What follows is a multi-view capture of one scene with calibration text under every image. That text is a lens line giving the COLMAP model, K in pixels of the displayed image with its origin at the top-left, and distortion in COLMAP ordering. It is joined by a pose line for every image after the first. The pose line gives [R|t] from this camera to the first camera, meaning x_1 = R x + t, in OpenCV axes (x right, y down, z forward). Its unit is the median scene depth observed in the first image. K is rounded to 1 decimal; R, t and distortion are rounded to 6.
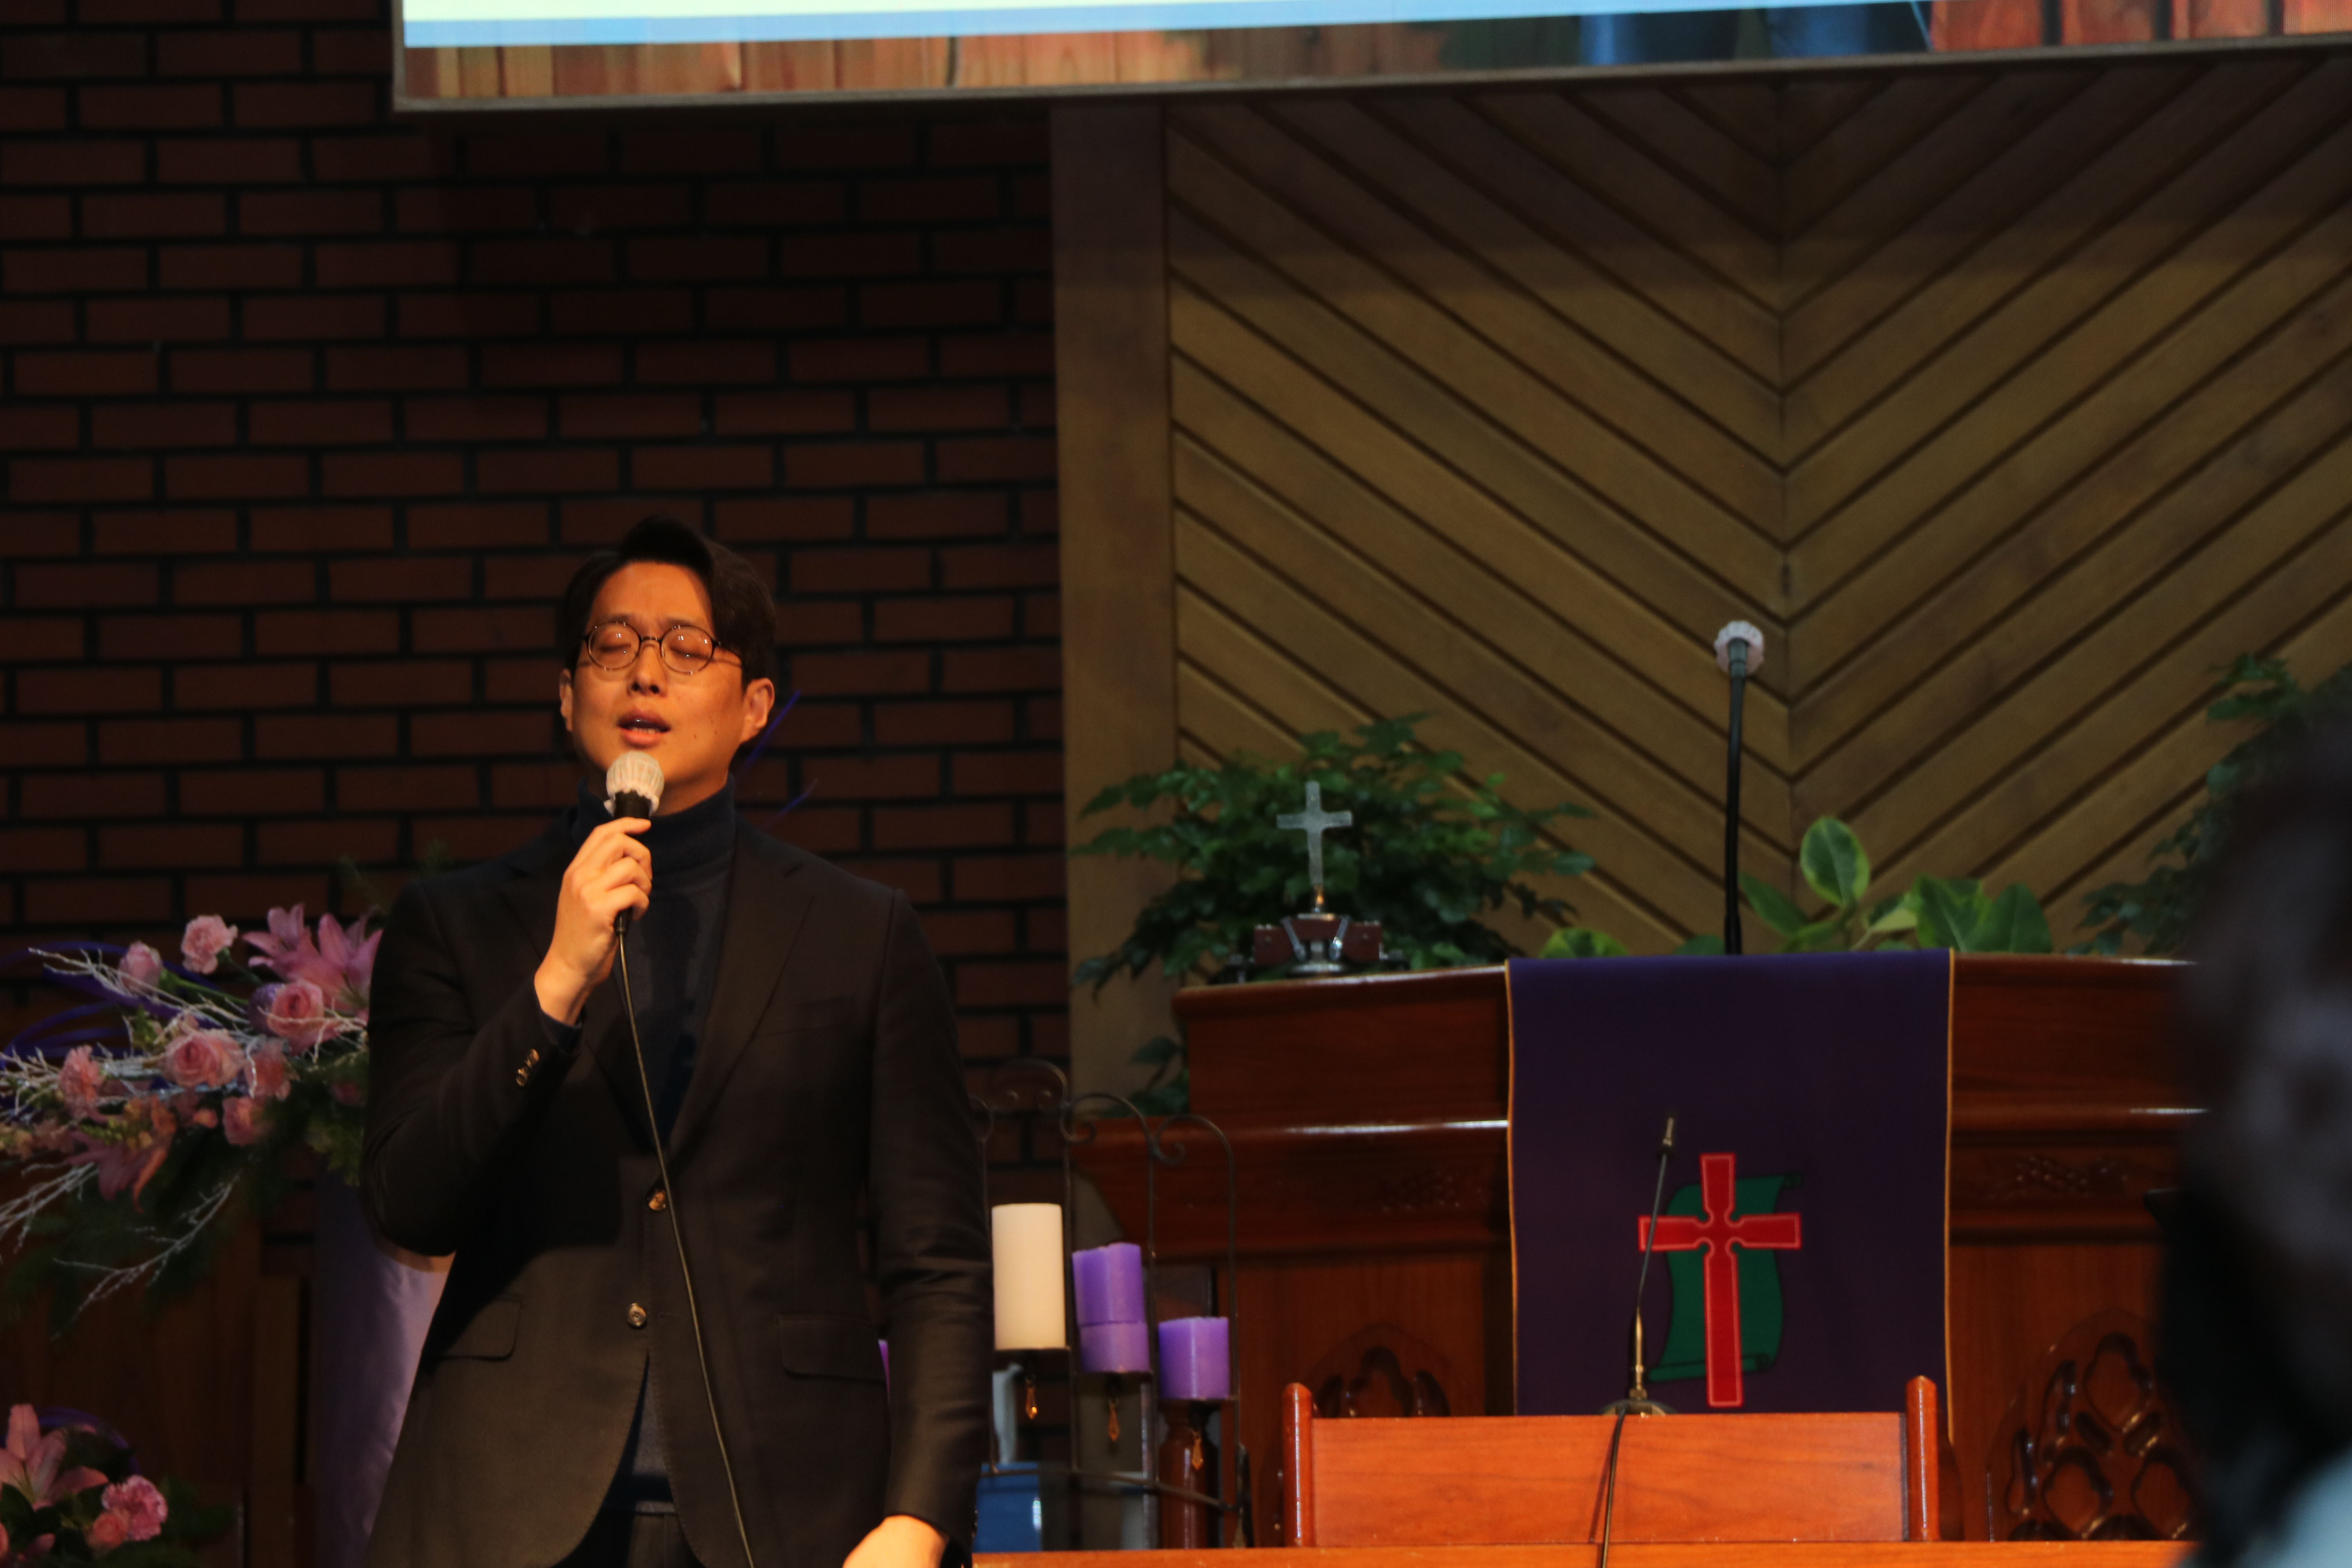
lens RADIAL K [[13752.9, 0, 1182.4], [0, 13752.9, 798.5], [0, 0, 1]] dist [2.375333, 0.000000]
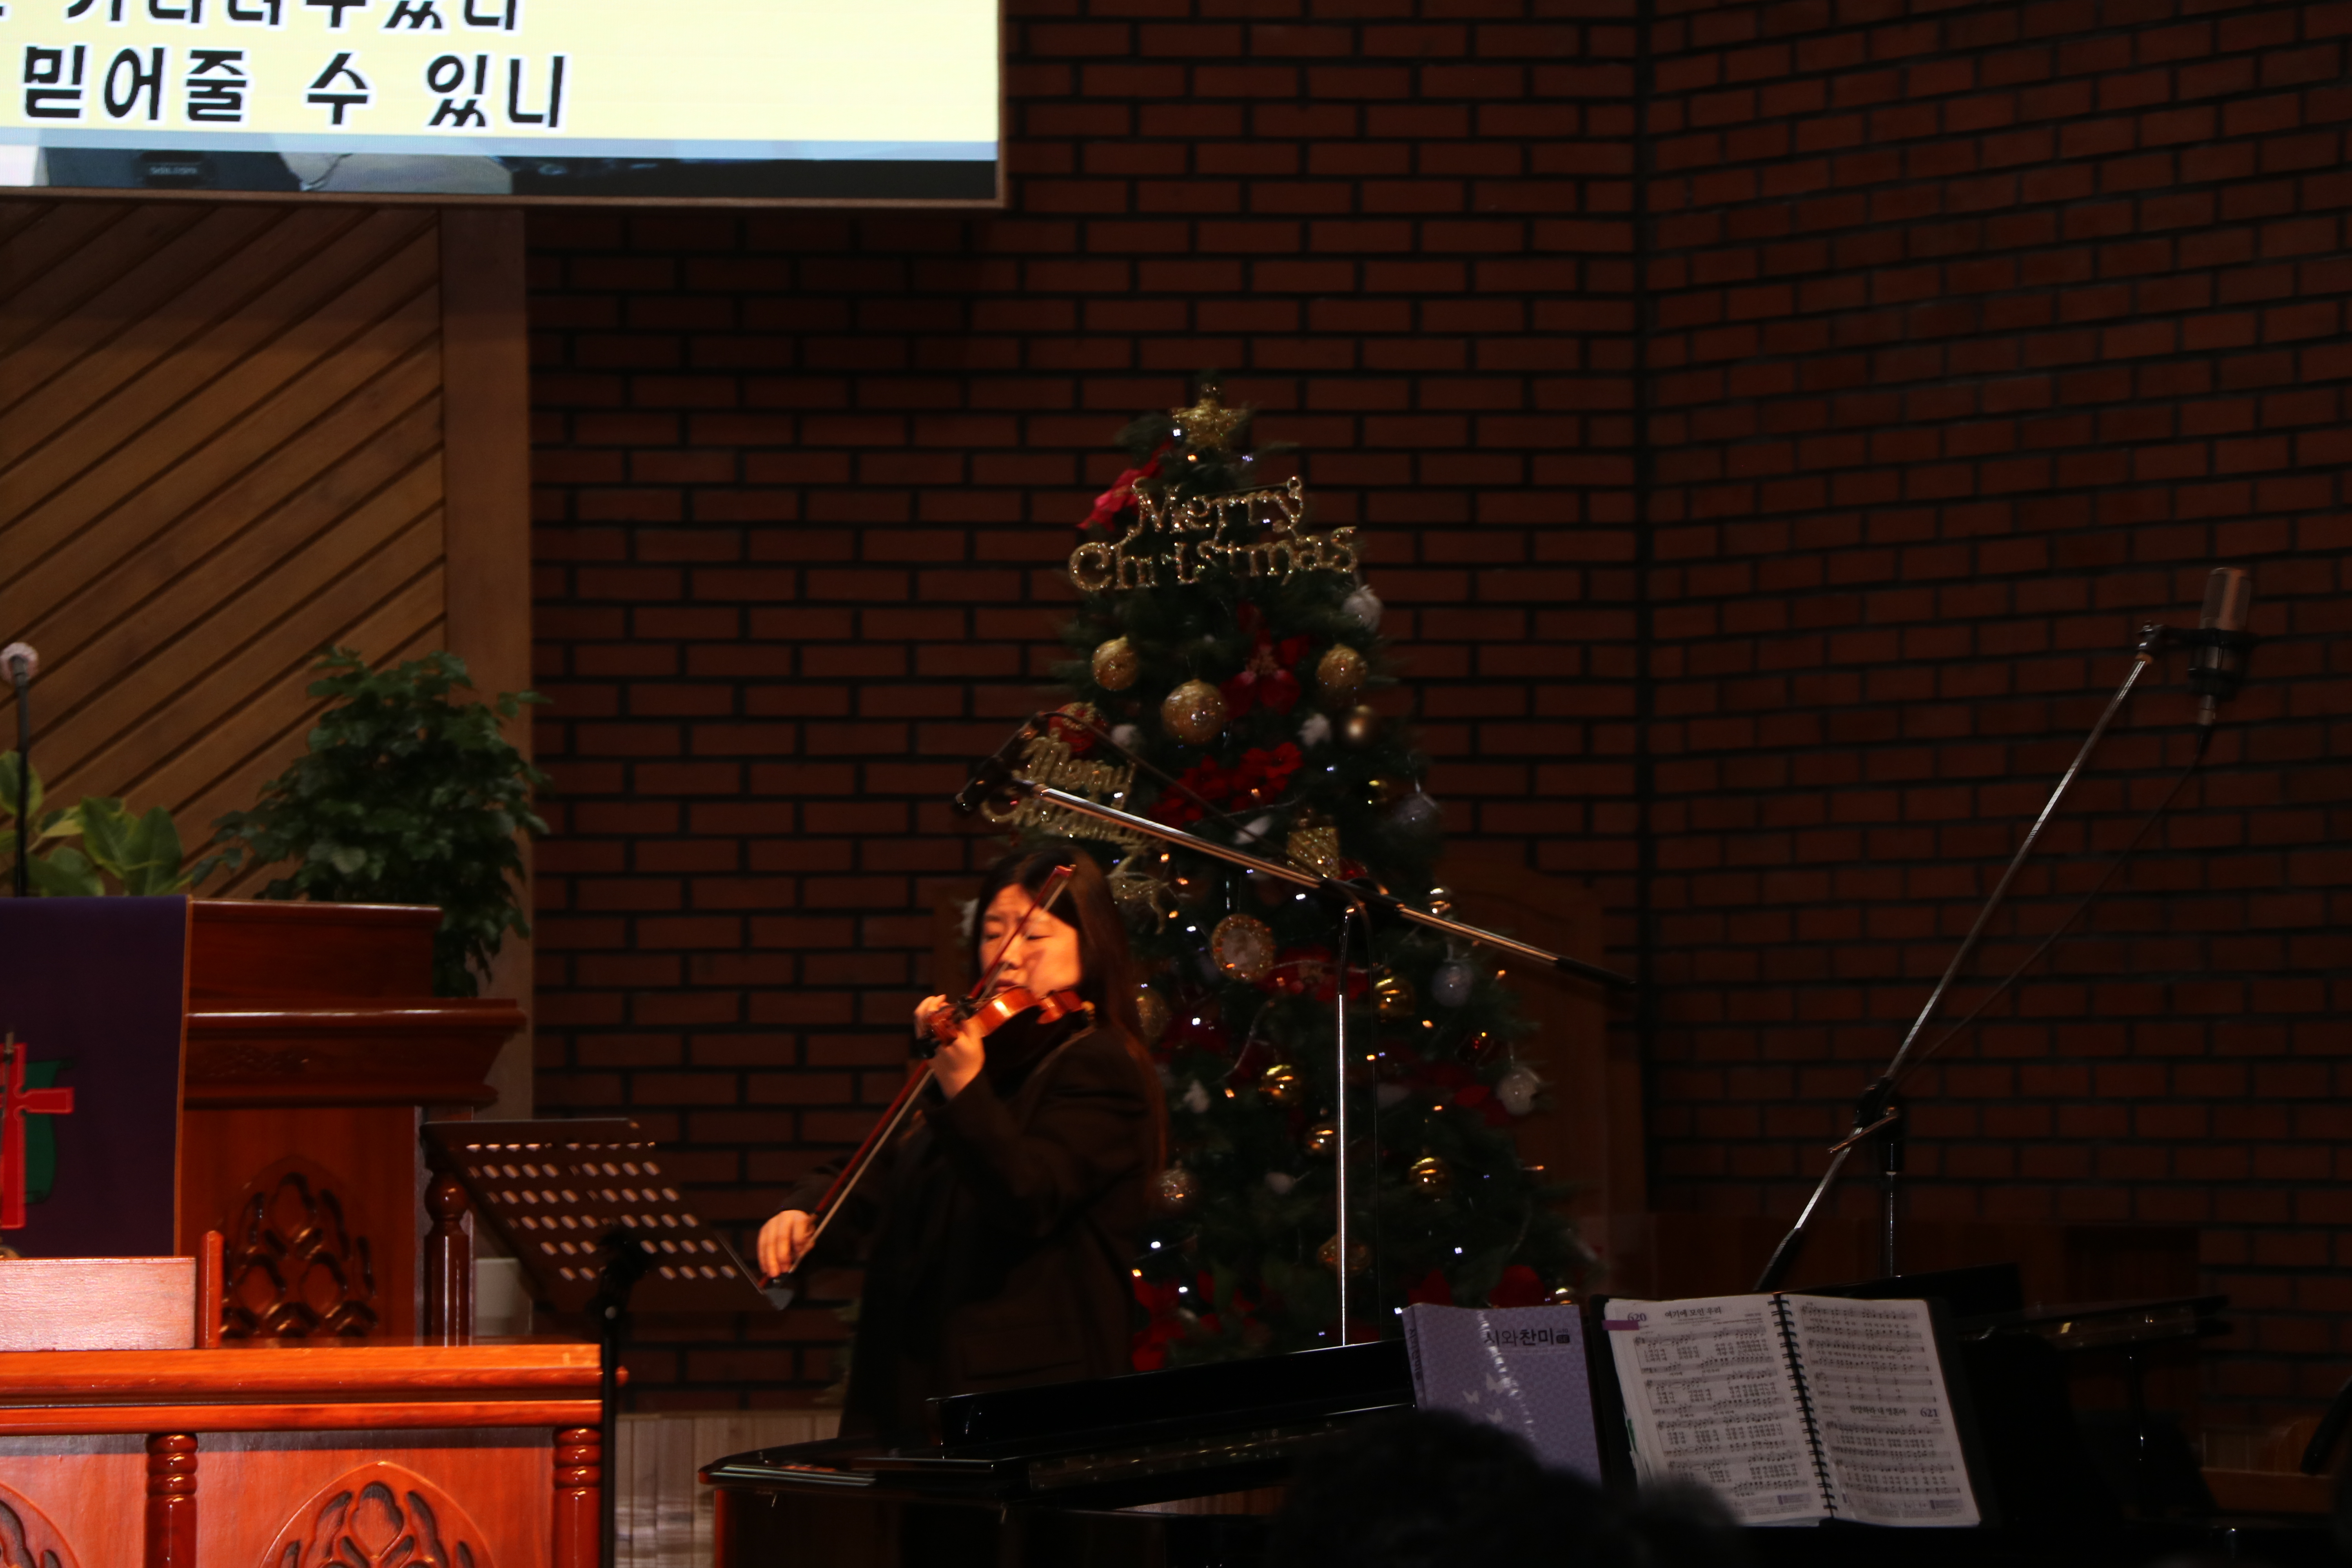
lens RADIAL K [[11085.2, 0, 1182.1], [0, 11085.2, 797.3], [0, 0, 1]] dist [1.632004, 0.000000]
pose [[0.978688, 0.022836, 0.204081, -0.065206], [-0.029658, 0.999097, 0.030430, -0.030796], [-0.203201, -0.035834, 0.978481, -0.096811]]
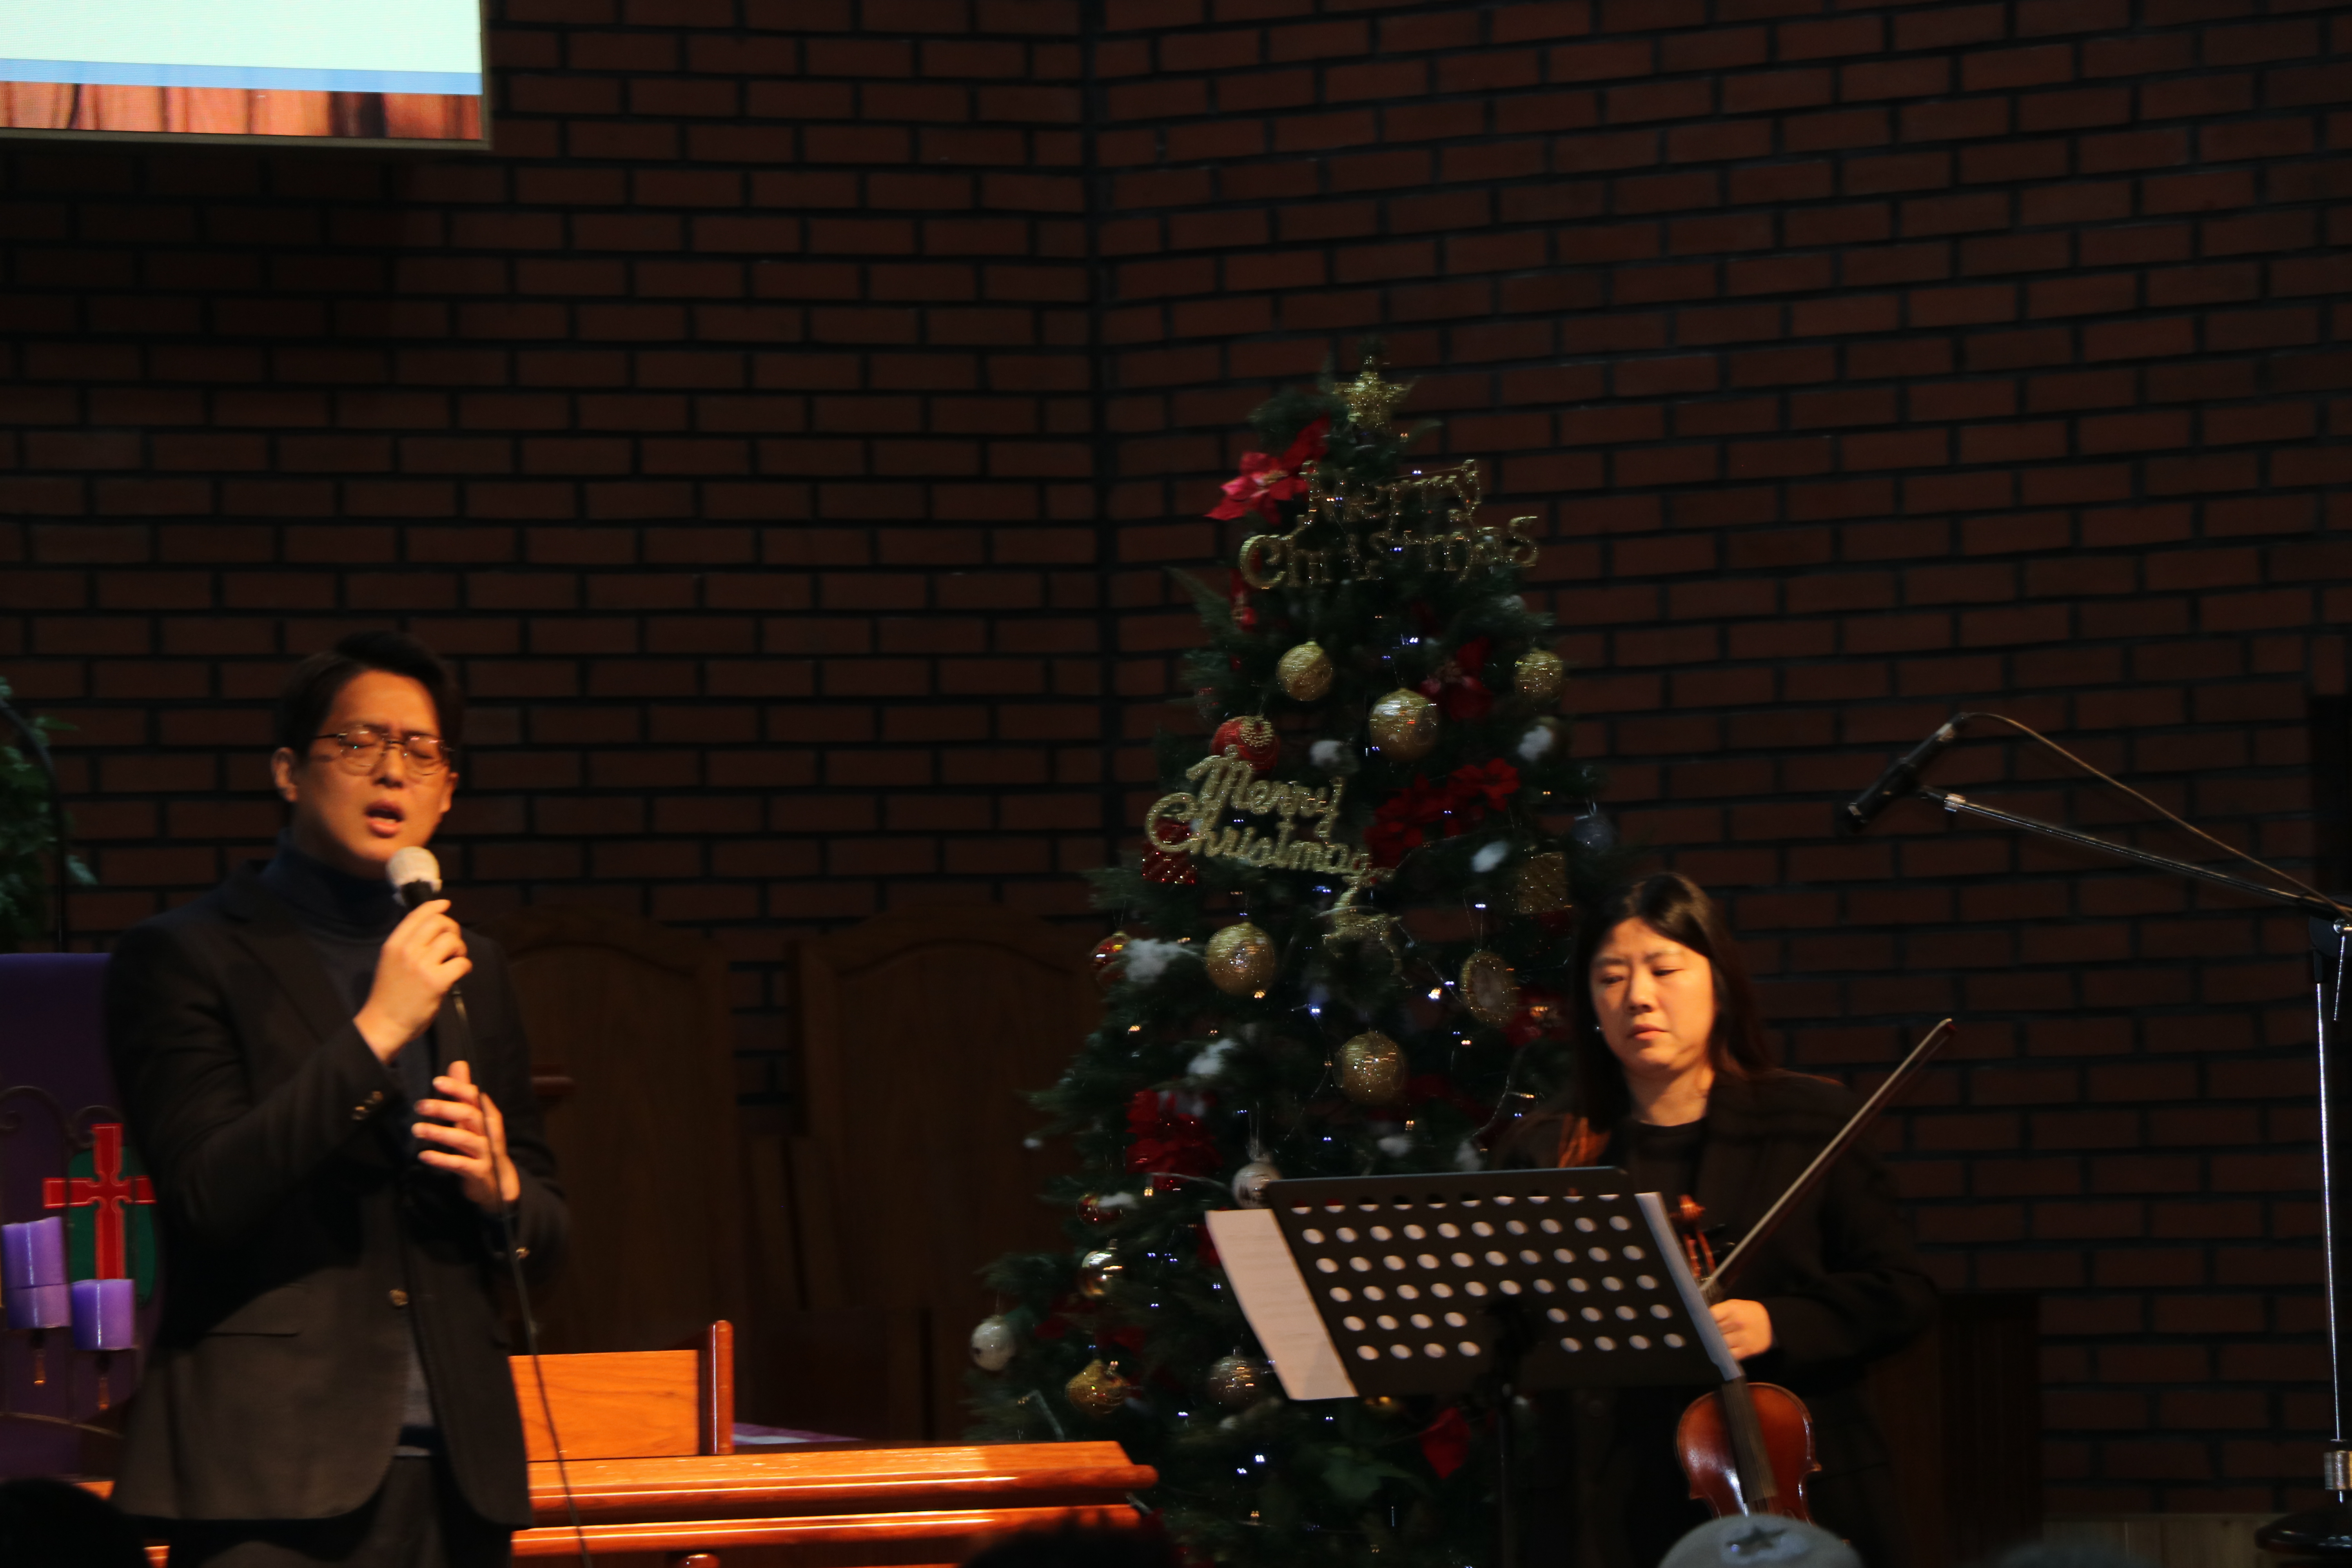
lens RADIAL K [[13752.9, 0, 1175.8], [0, 13752.9, 818.8], [0, 0, 1]] dist [2.375333, 0.000000]
pose [[0.830810, 0.014907, 0.556356, -0.465398], [-0.027130, 0.999538, 0.013732, -0.016107], [-0.555894, -0.026502, 0.830831, -0.027602]]
